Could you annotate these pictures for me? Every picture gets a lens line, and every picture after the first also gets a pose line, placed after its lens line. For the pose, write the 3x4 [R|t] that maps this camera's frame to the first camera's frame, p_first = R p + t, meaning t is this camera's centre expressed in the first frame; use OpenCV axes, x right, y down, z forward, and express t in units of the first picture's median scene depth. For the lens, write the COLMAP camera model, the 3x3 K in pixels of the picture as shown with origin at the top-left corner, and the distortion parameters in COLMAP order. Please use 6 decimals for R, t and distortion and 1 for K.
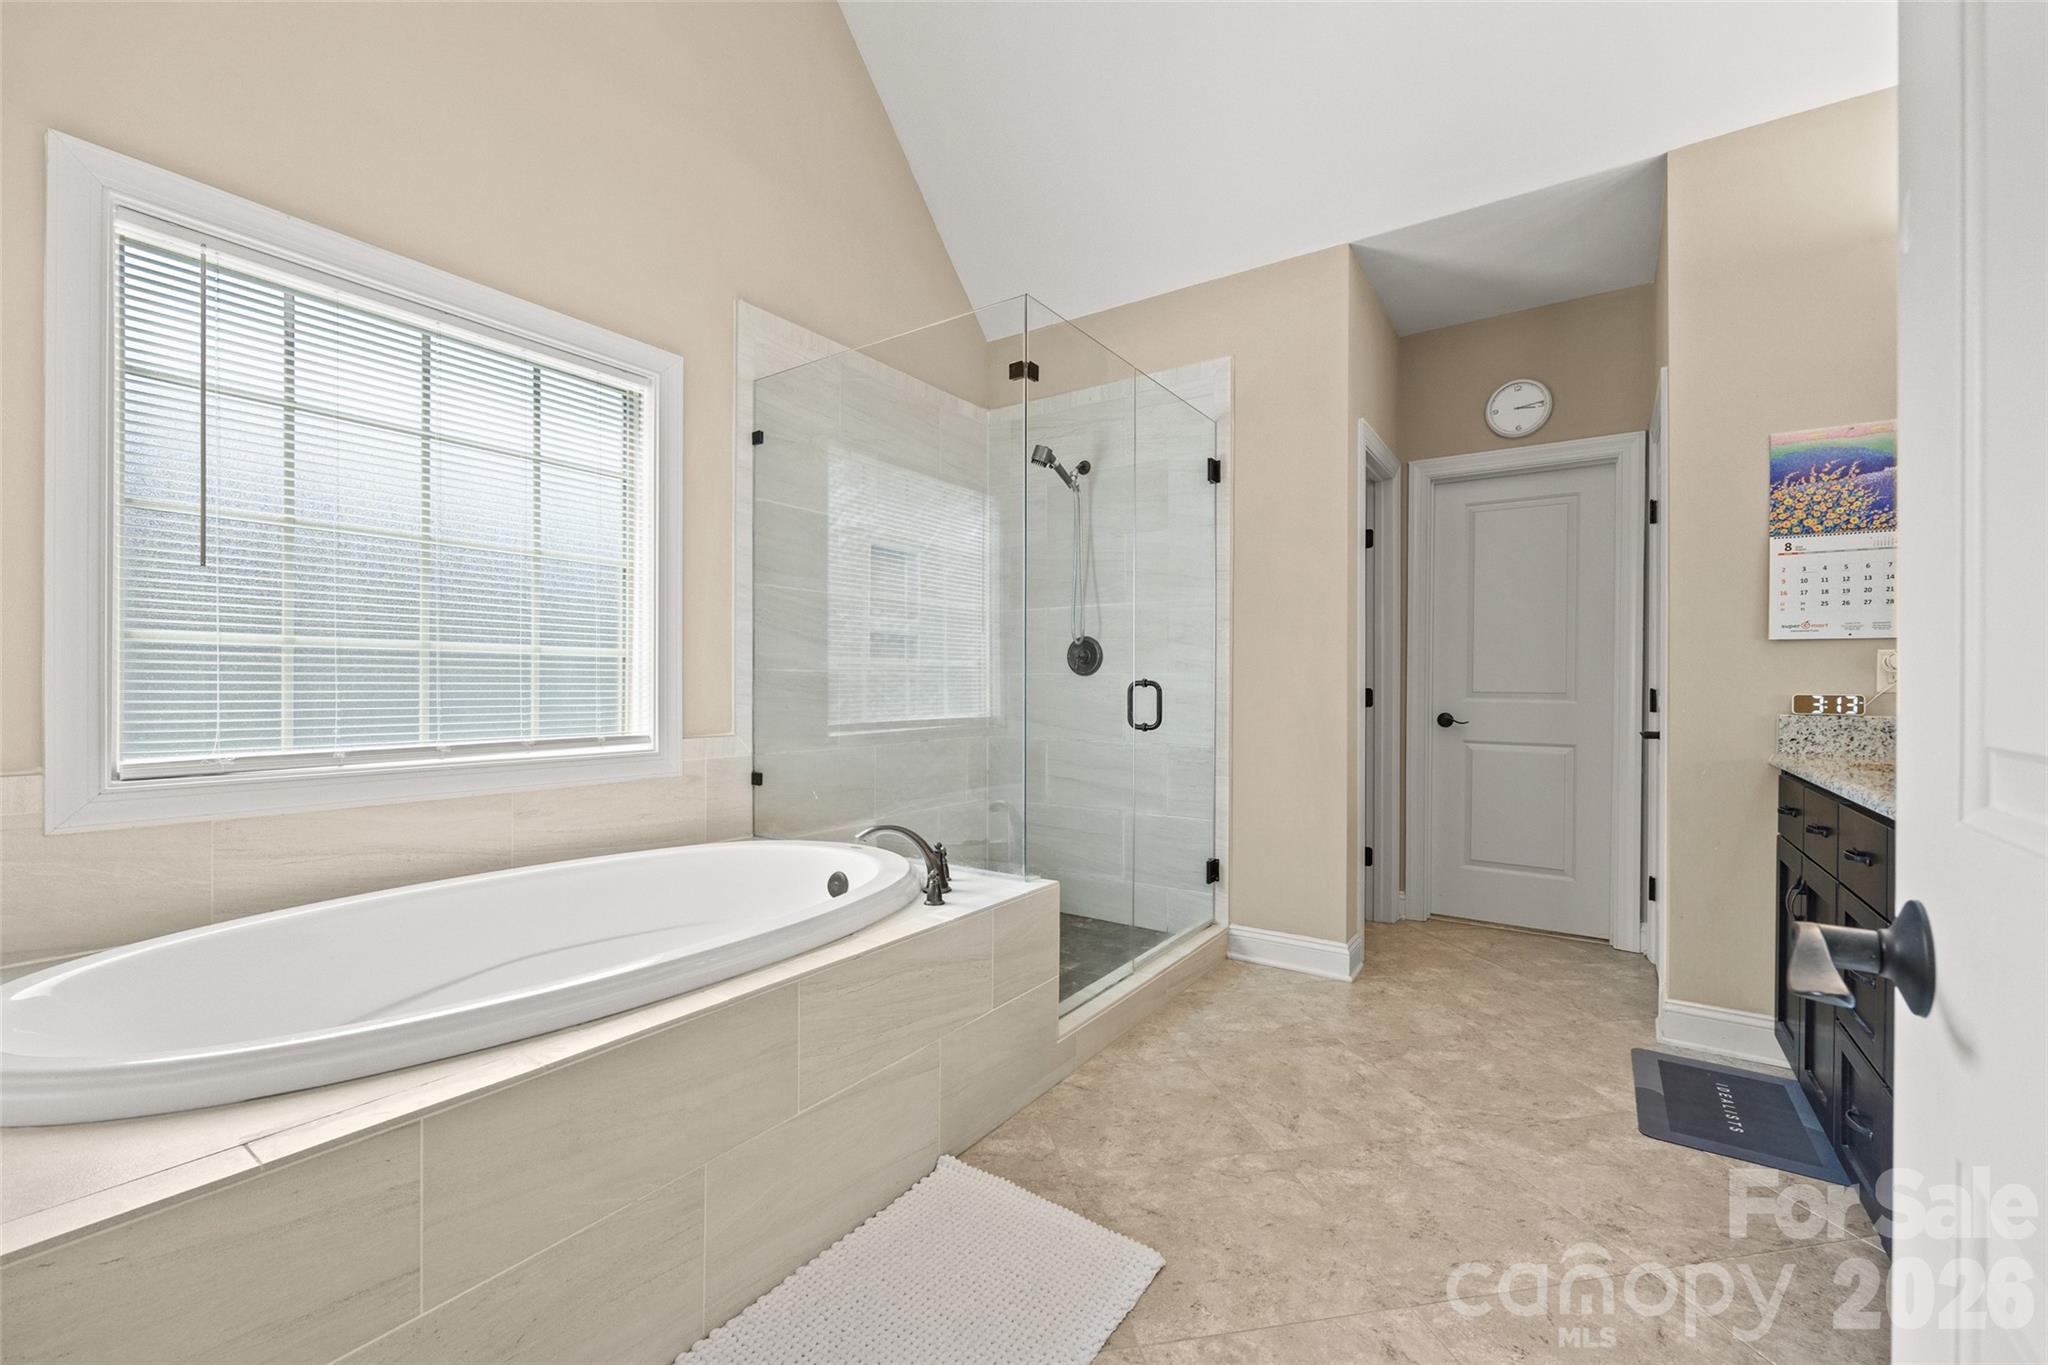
lens RADIAL K [[831.1, 0, 1019.6], [0, 831.1, 691.4], [0, 0, 1]] dist [-0.003736, -0.000064]
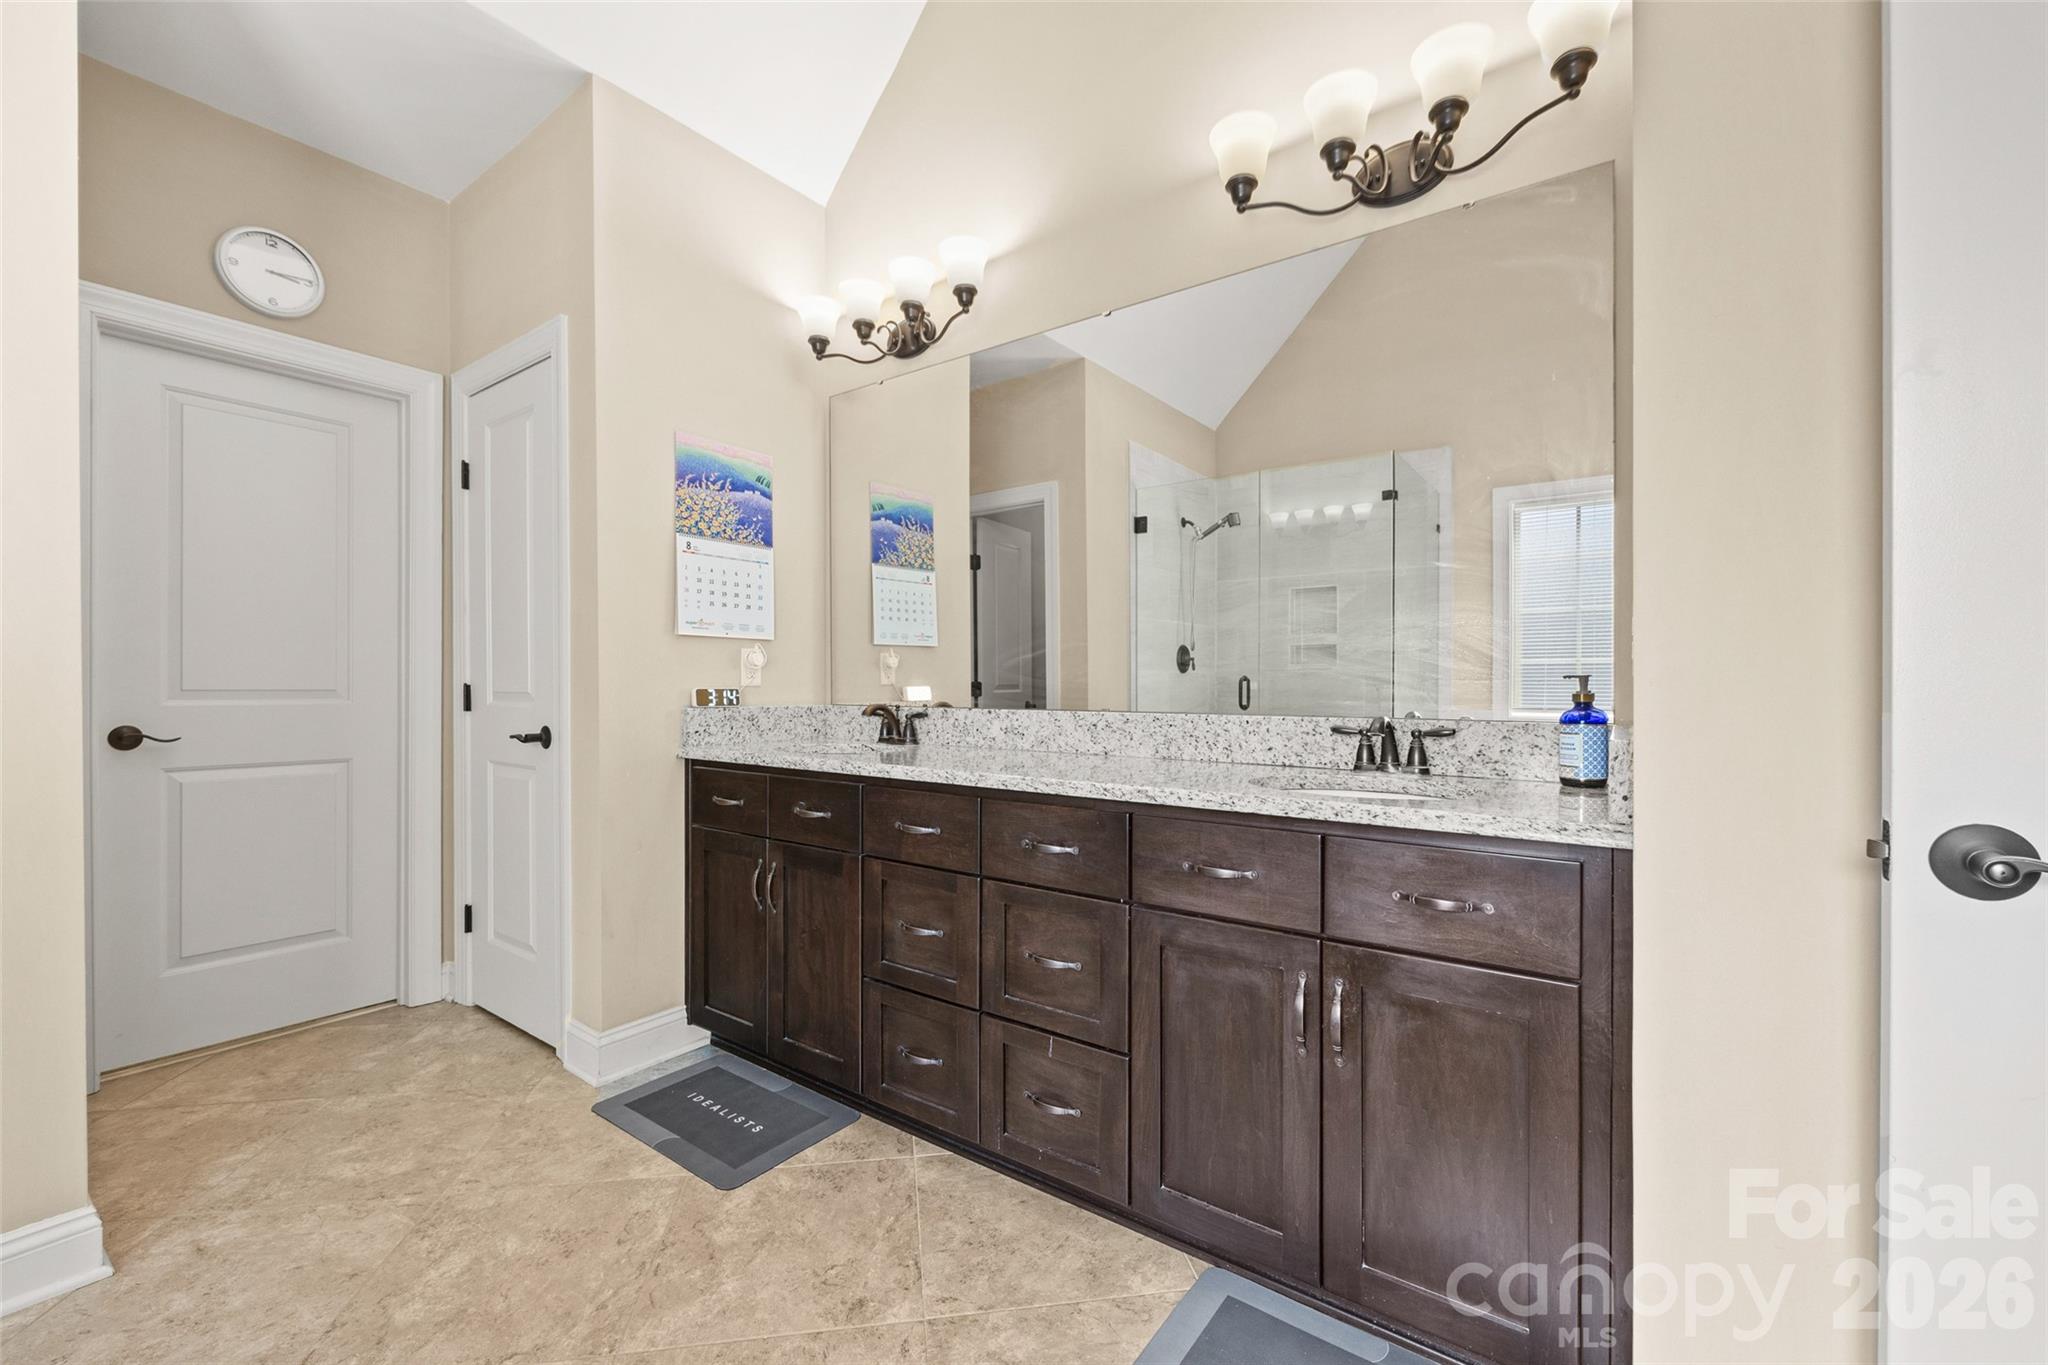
lens RADIAL K [[831.1, 0, 1028.5], [0, 831.1, 688.4], [0, 0, 1]] dist [-0.003736, -0.000064]
pose [[0.032142, -0.008604, 0.999446, -0.092869], [0.007029, 0.999940, 0.008382, -0.002224], [-0.999459, 0.006756, 0.032201, 0.542693]]
